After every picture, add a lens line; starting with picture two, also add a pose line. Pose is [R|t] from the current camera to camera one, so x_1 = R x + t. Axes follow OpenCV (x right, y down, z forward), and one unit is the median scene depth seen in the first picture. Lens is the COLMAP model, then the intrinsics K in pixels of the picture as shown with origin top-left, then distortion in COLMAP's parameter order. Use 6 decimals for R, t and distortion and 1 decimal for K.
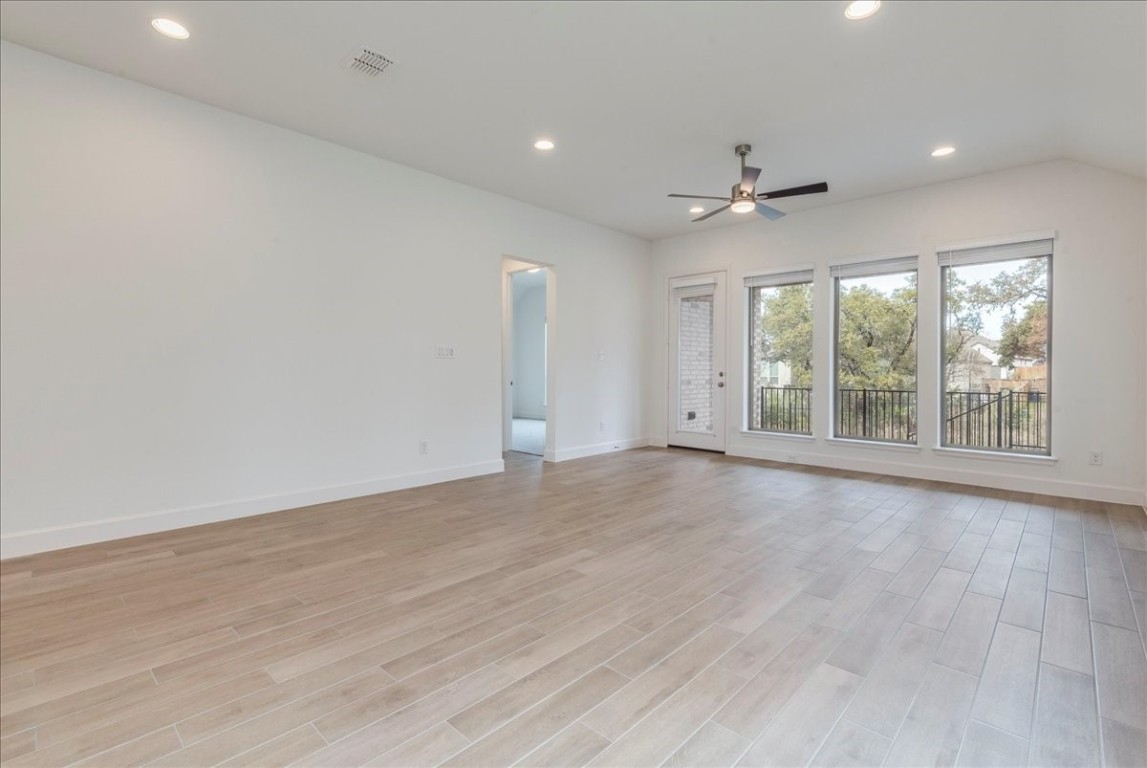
lens RADIAL K [[524.5, 0, 573.5], [0, 524.5, 384.0], [0, 0, 1]] dist [0.001497, 0.000742]
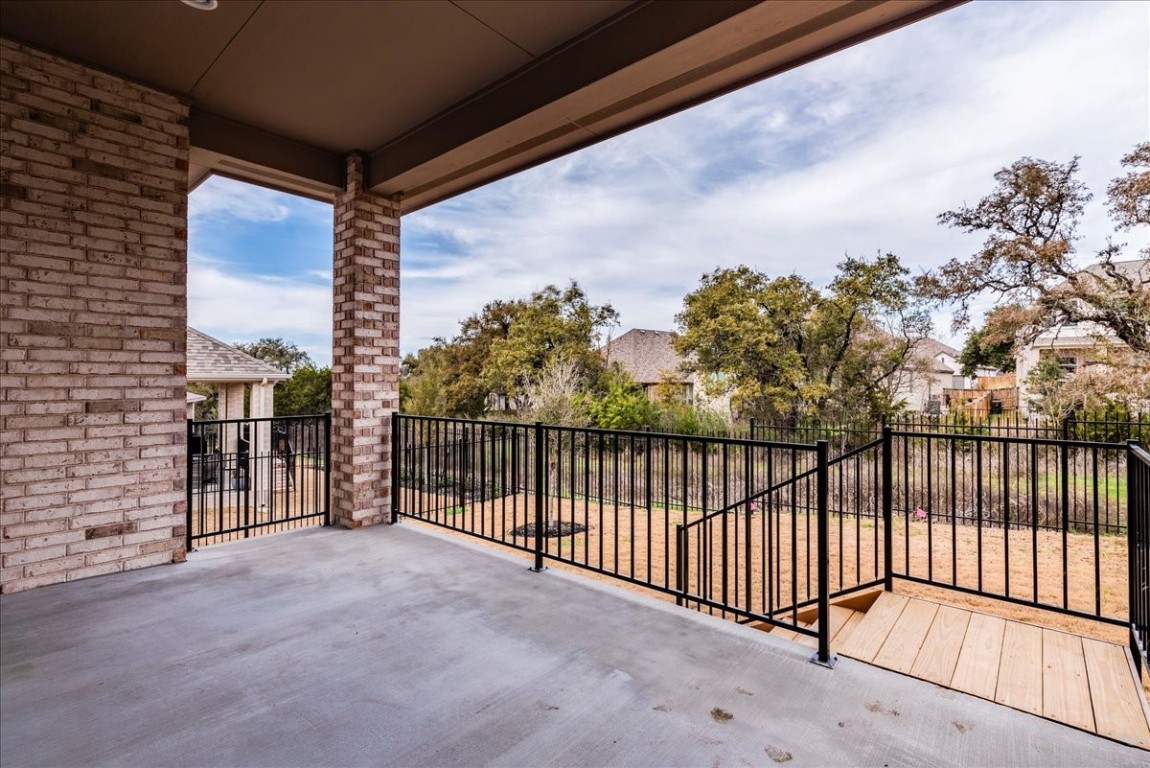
lens RADIAL K [[525.9, 0, 575.0], [0, 525.9, 384.0], [0, 0, 1]] dist [0.001497, 0.000742]
pose [[0.999090, 0.000753, 0.042640, 0.179310], [0.000010, 0.999840, -0.017907, -0.004208], [-0.042647, 0.017891, 0.998930, 0.193825]]
